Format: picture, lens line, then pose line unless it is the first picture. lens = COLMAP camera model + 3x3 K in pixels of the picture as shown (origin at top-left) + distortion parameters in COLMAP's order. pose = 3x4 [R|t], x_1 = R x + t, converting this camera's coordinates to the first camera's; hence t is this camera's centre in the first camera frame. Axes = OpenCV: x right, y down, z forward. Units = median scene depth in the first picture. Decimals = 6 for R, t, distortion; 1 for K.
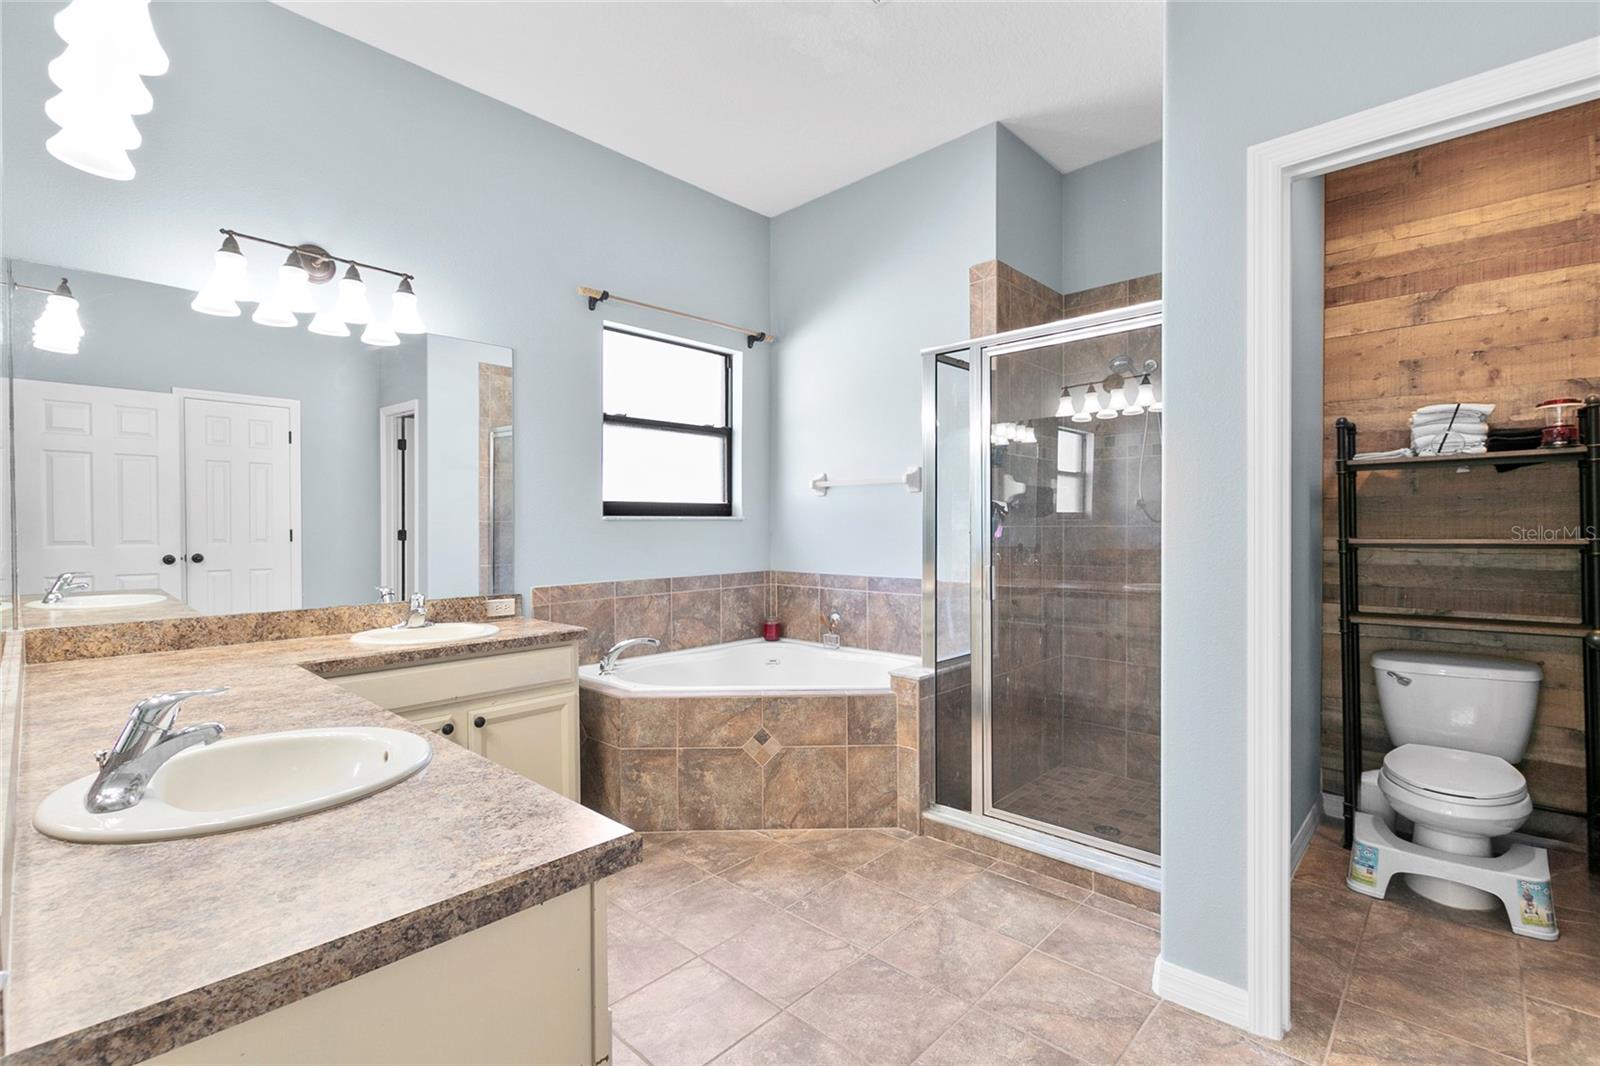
lens RADIAL K [[726.3, 0, 796.4], [0, 726.3, 529.7], [0, 0, 1]] dist [0.004292, -0.003899]
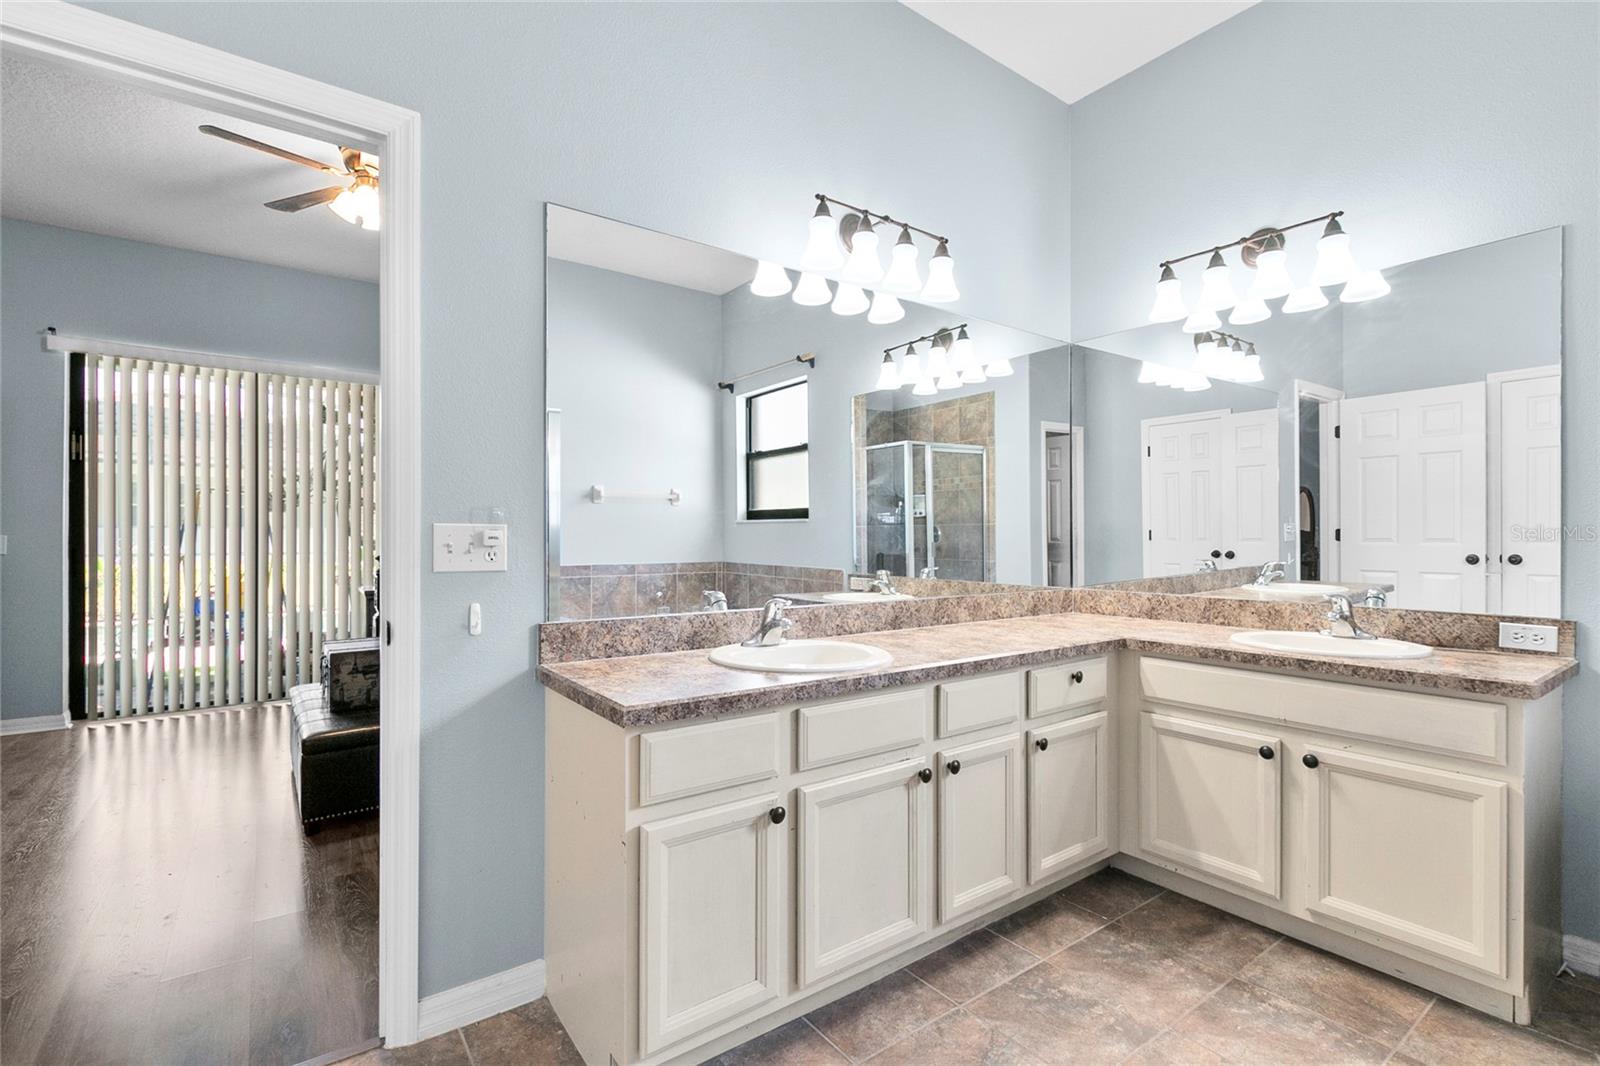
lens RADIAL K [[726.3, 0, 790.8], [0, 726.3, 534.9], [0, 0, 1]] dist [0.004292, -0.003899]
pose [[-0.195510, 0.000567, -0.980701, 0.337263], [-0.004232, 0.999990, 0.001422, 0.017399], [0.980693, 0.004428, -0.195506, 0.462935]]
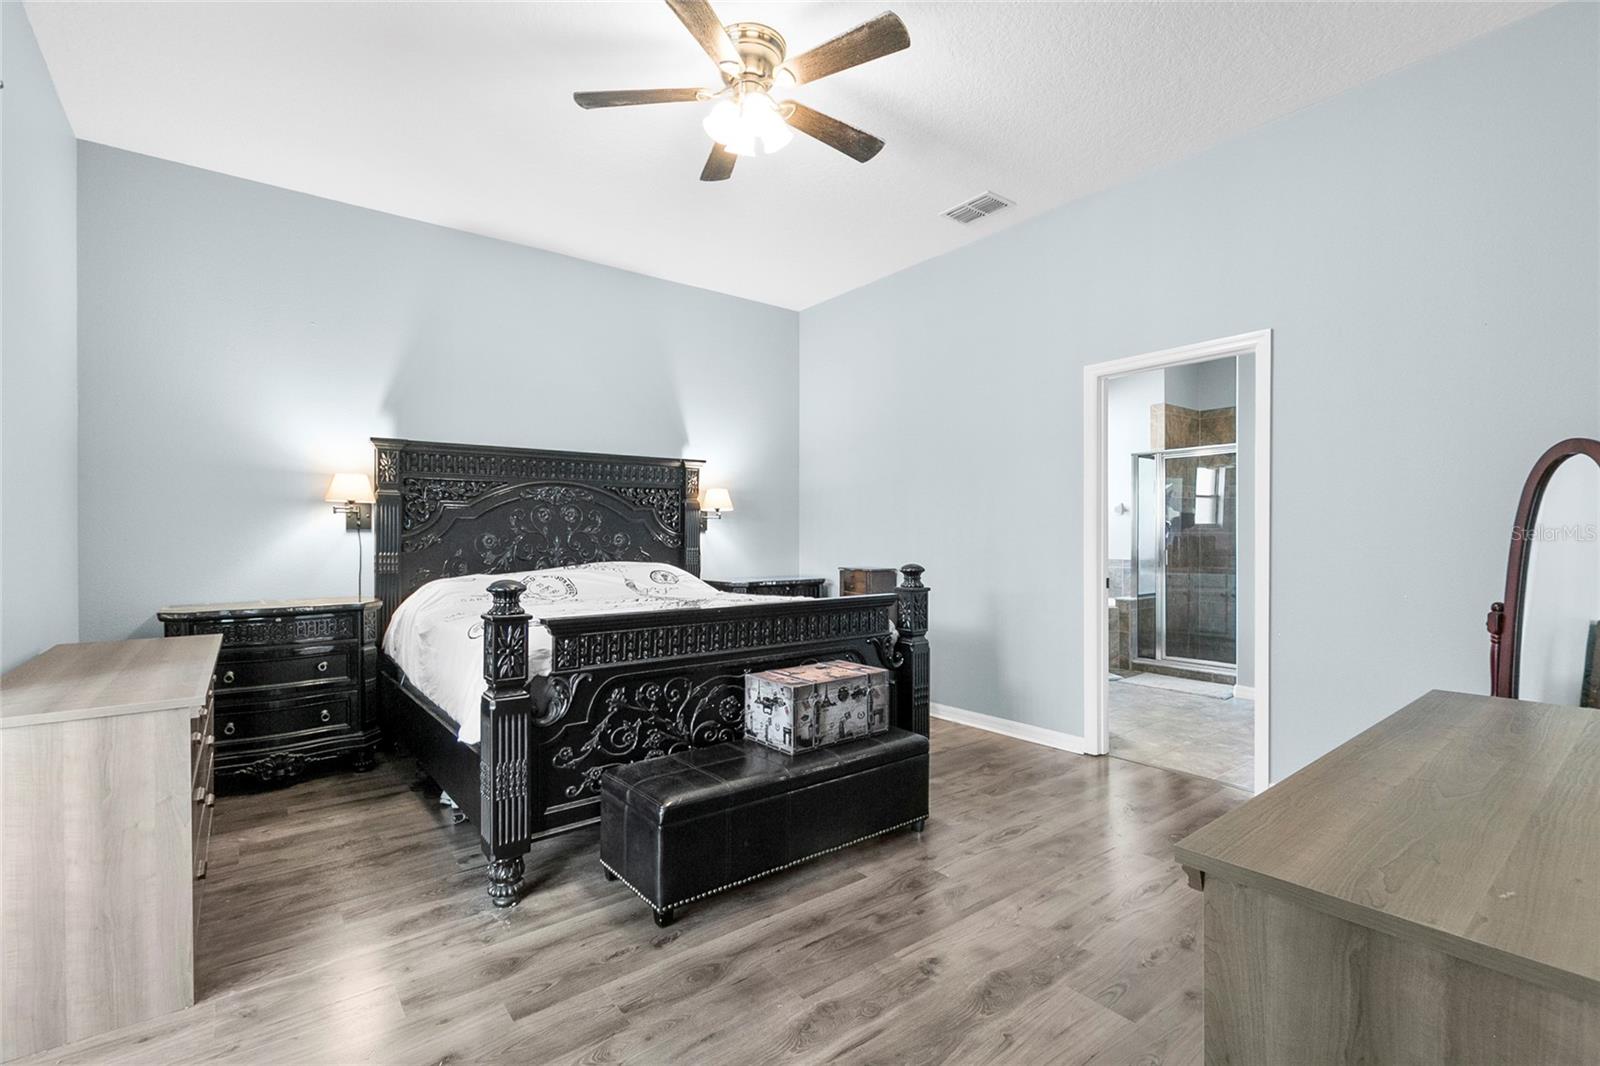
lens RADIAL K [[726.3, 0, 796.7], [0, 726.3, 543.1], [0, 0, 1]] dist [0.004292, -0.003899]
pose [[0.987782, -0.004946, -0.155763, -0.421545], [0.005392, 0.999982, 0.002444, 0.011543], [0.155748, -0.003254, 0.987791, -1.155140]]
